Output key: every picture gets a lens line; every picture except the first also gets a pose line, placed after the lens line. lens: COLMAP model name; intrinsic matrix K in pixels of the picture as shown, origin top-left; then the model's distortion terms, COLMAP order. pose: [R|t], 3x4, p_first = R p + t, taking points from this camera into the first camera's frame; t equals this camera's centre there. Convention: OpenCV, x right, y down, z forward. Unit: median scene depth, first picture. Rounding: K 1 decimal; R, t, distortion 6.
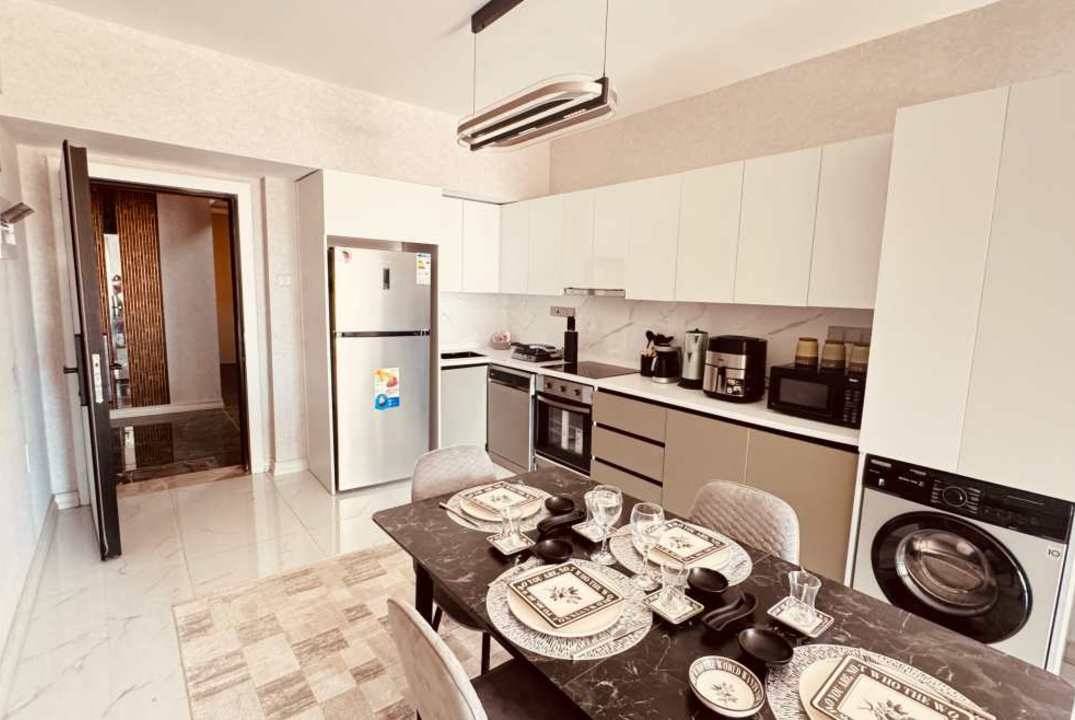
lens RADIAL K [[513.9, 0, 538.6], [0, 513.9, 357.8], [0, 0, 1]] dist [0.000993, 0.000461]
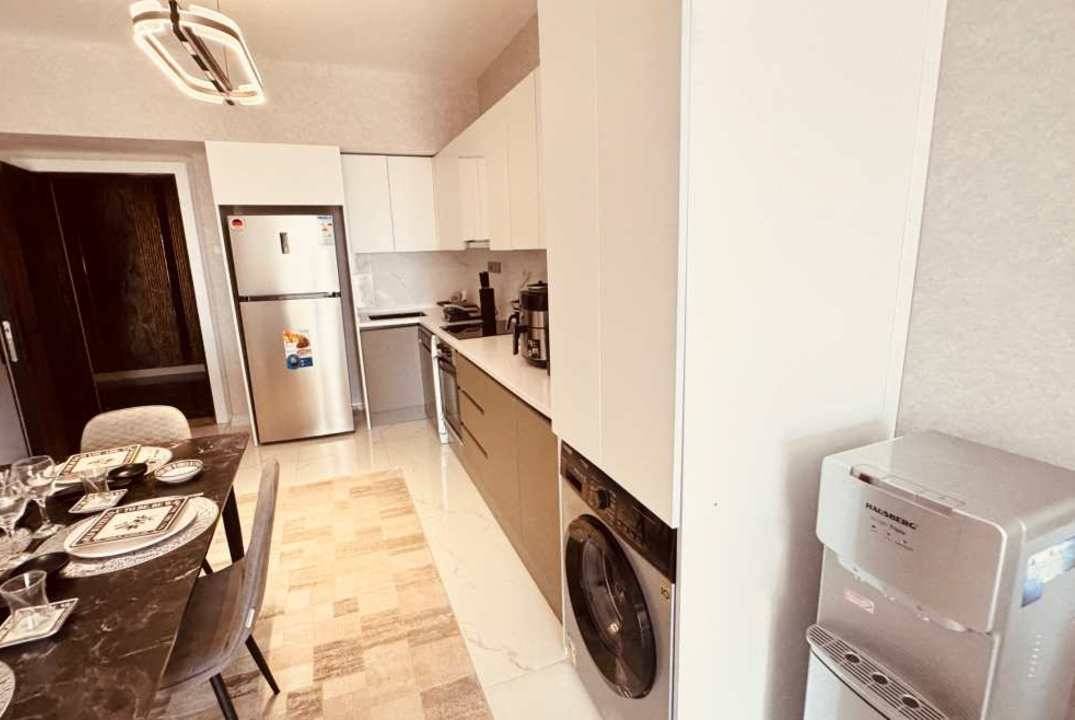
lens RADIAL K [[513.9, 0, 538.6], [0, 513.9, 357.8], [0, 0, 1]] dist [0.000993, 0.000461]
pose [[0.954979, 0.005393, -0.296624, 0.474241], [0.018114, 0.996909, 0.076445, 0.005448], [0.296120, -0.078376, 0.951930, 0.144965]]
